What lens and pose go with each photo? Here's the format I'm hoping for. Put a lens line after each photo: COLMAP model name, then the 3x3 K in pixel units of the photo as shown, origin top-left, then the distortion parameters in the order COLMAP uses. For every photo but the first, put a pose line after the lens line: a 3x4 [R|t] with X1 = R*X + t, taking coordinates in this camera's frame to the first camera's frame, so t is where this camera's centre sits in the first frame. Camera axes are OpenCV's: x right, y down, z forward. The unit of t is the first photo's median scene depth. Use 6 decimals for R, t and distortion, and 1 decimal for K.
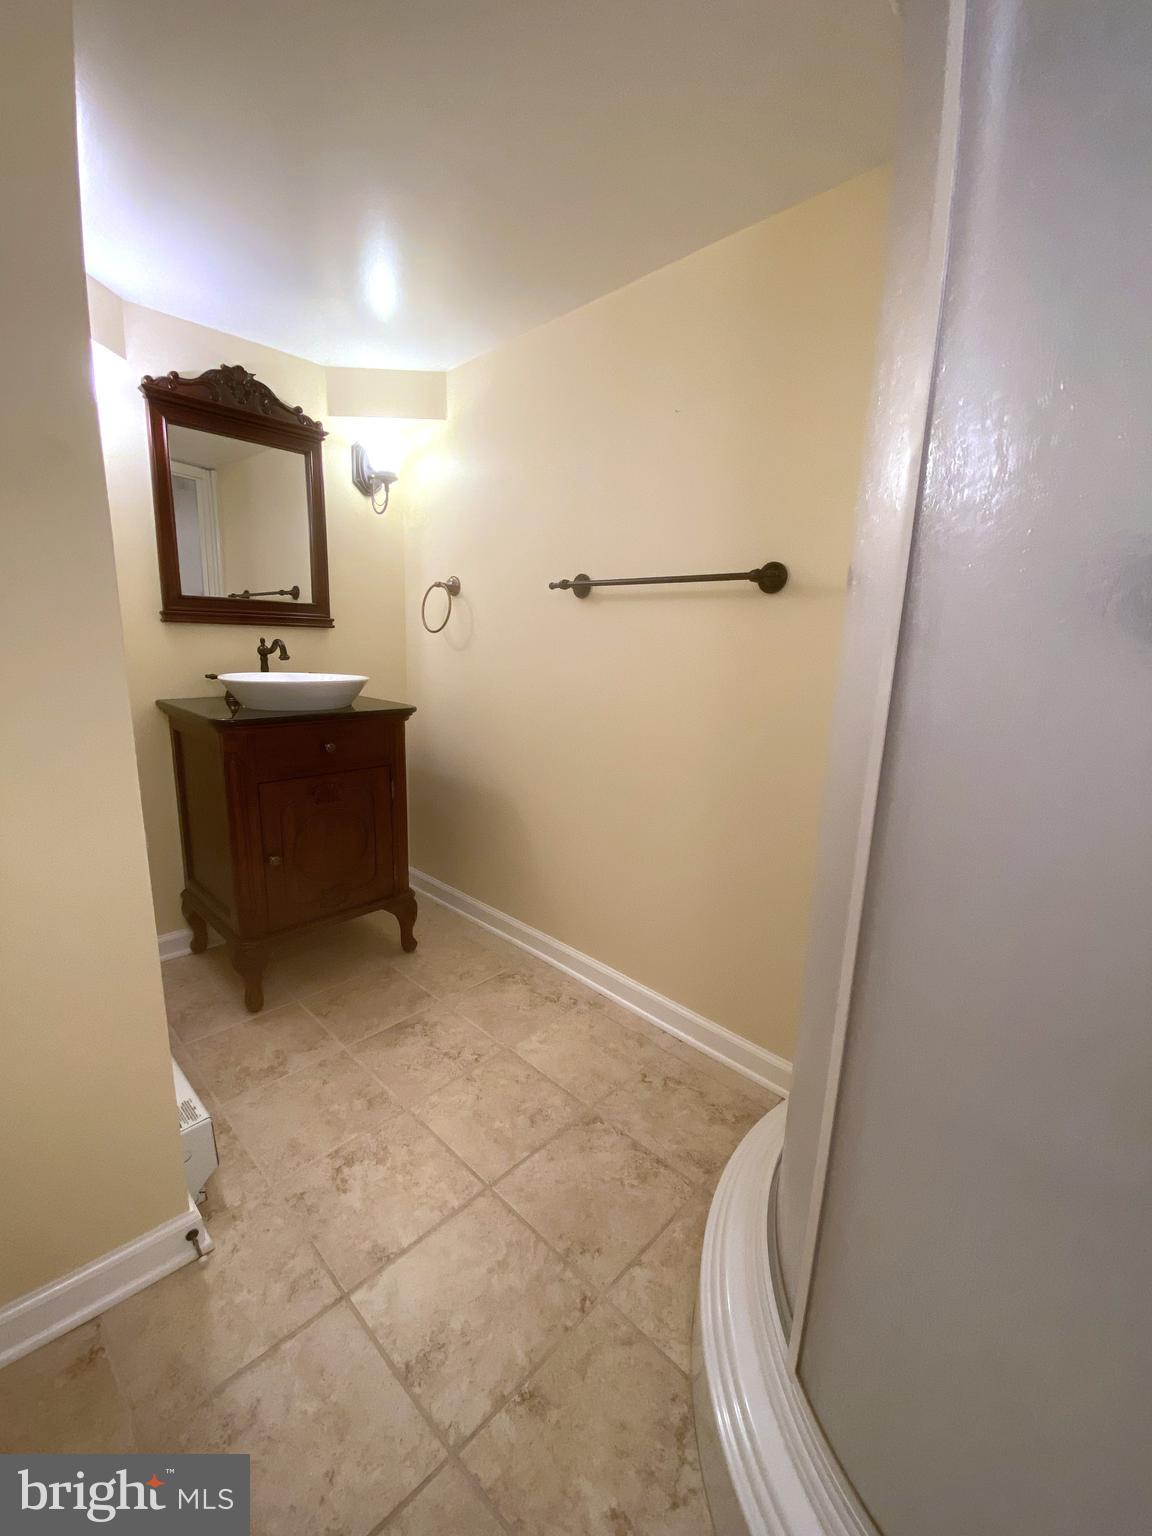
lens RADIAL K [[629.6, 0, 576.0], [0, 629.6, 768.0], [0, 0, 1]] dist [0.042131, -0.028968]
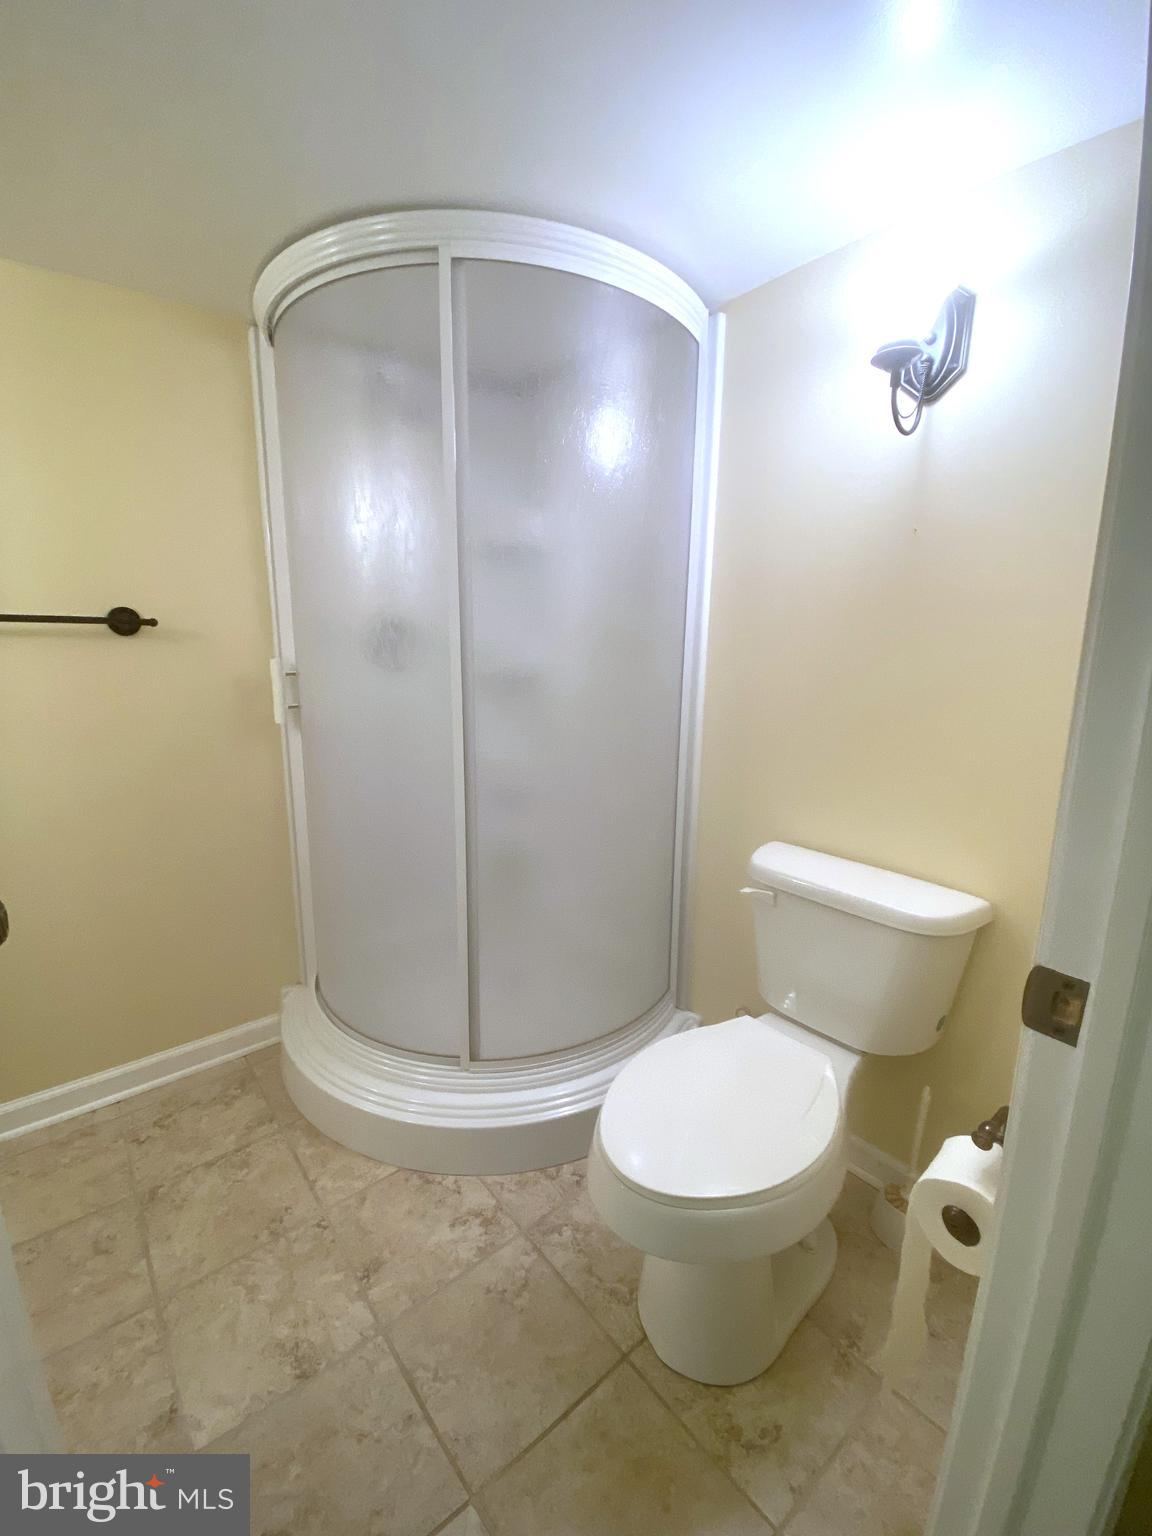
lens RADIAL K [[629.6, 0, 576.0], [0, 629.6, 768.0], [0, 0, 1]] dist [0.042131, -0.028968]
pose [[0.102508, -0.216744, 0.970832, -0.789818], [0.200537, 0.960437, 0.193250, -0.127713], [-0.974309, 0.174878, 0.141918, 0.158952]]
